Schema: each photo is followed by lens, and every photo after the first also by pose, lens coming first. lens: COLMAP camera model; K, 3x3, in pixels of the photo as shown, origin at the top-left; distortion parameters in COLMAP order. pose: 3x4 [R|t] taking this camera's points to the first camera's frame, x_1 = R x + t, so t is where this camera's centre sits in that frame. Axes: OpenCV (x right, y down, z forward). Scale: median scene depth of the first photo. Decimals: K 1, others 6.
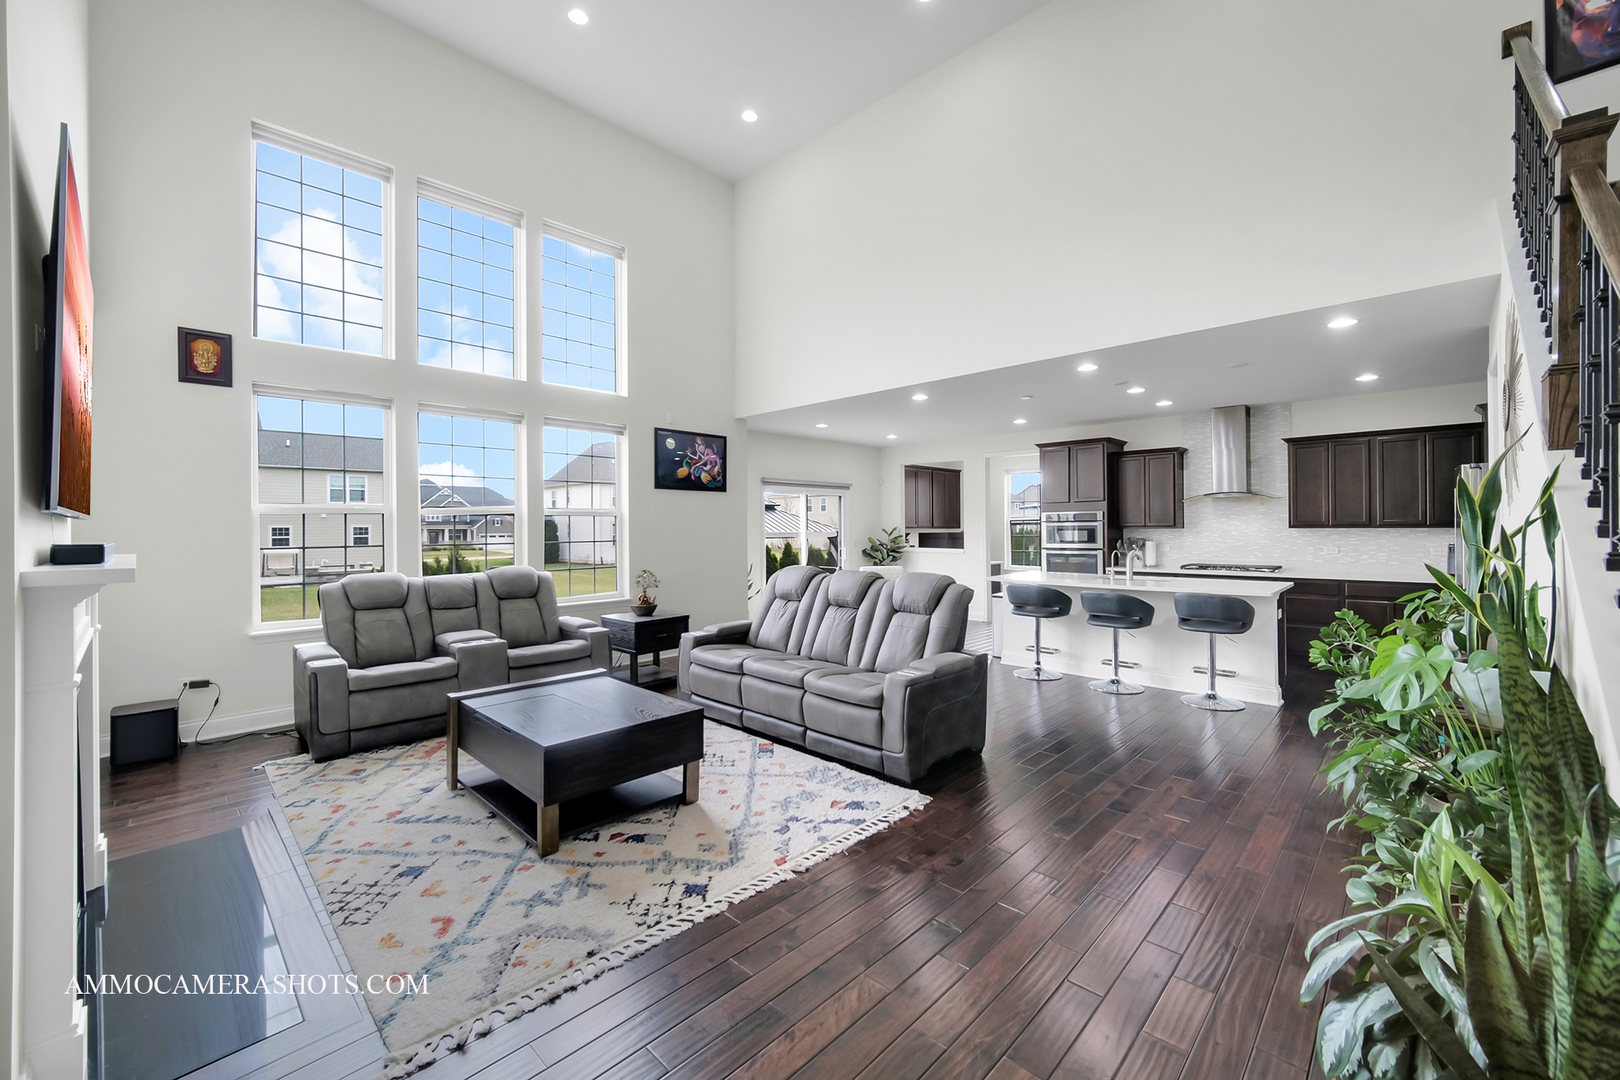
lens RADIAL K [[643.4, 0, 817.4], [0, 643.4, 526.0], [0, 0, 1]] dist [-0.001190, 0.000798]
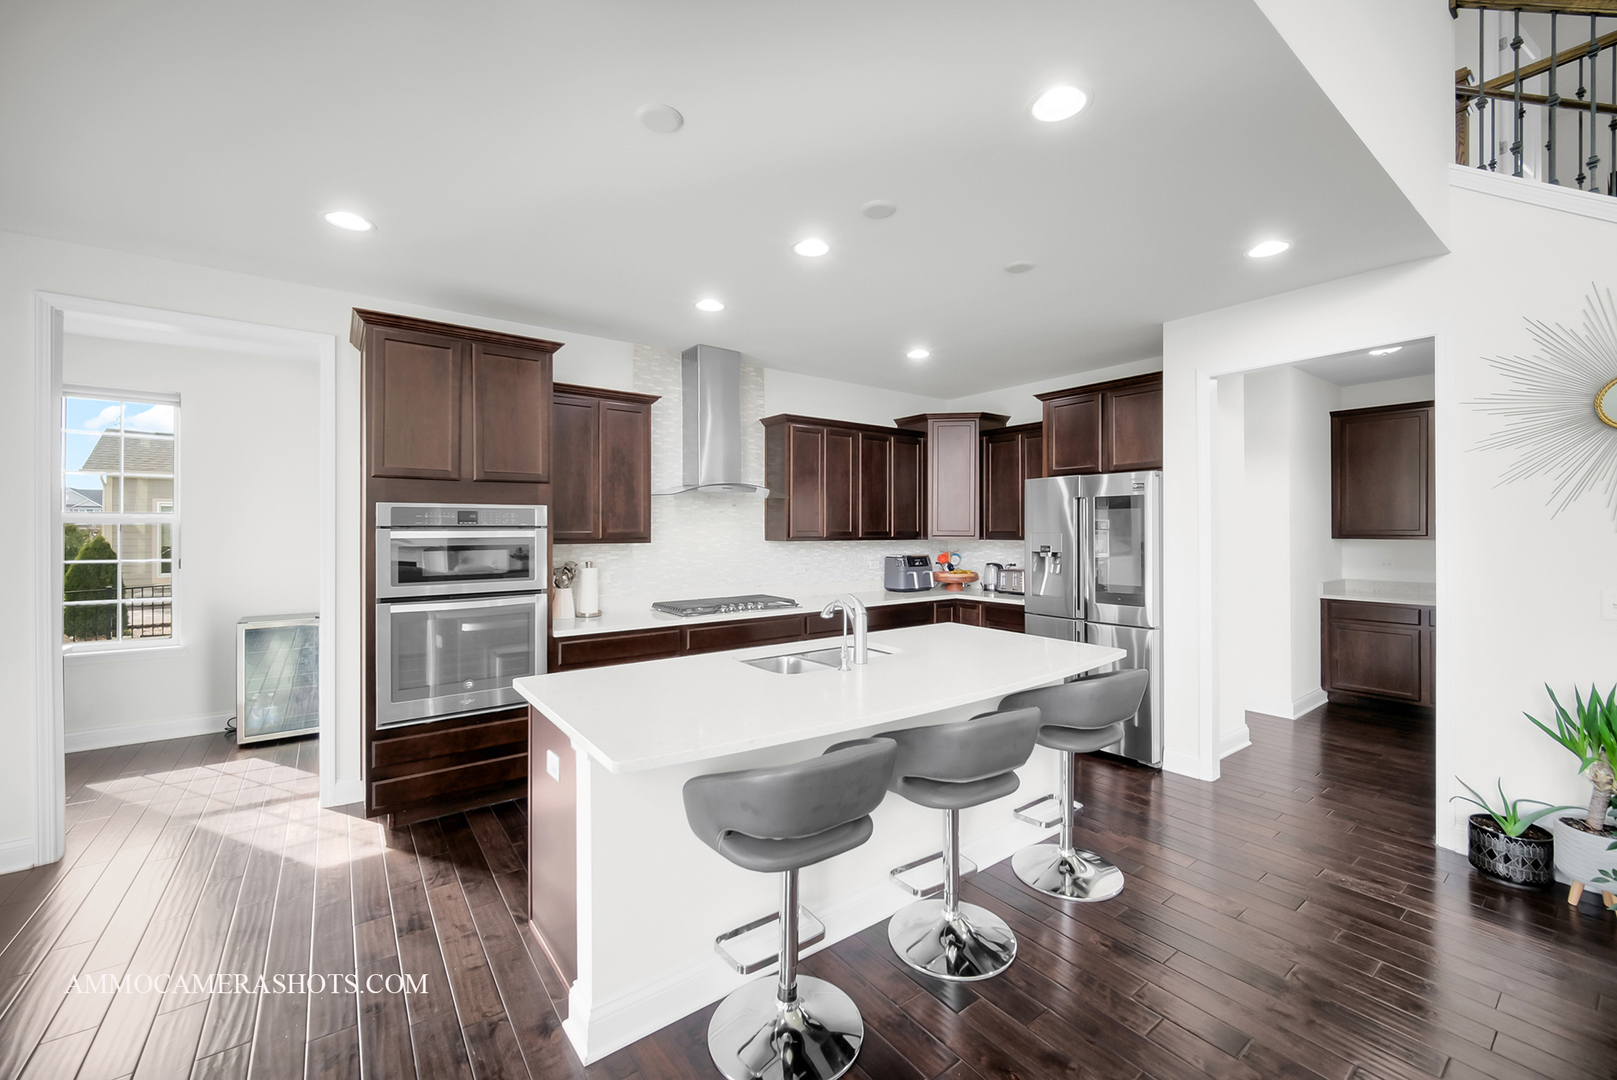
lens RADIAL K [[642.2, 0, 816.6], [0, 642.2, 531.9], [0, 0, 1]] dist [-0.001190, 0.000798]
pose [[0.159818, 0.004357, 0.987137, 0.052396], [-0.003009, 0.999988, -0.003926, -0.005547], [-0.987142, -0.002343, 0.159829, 1.115568]]
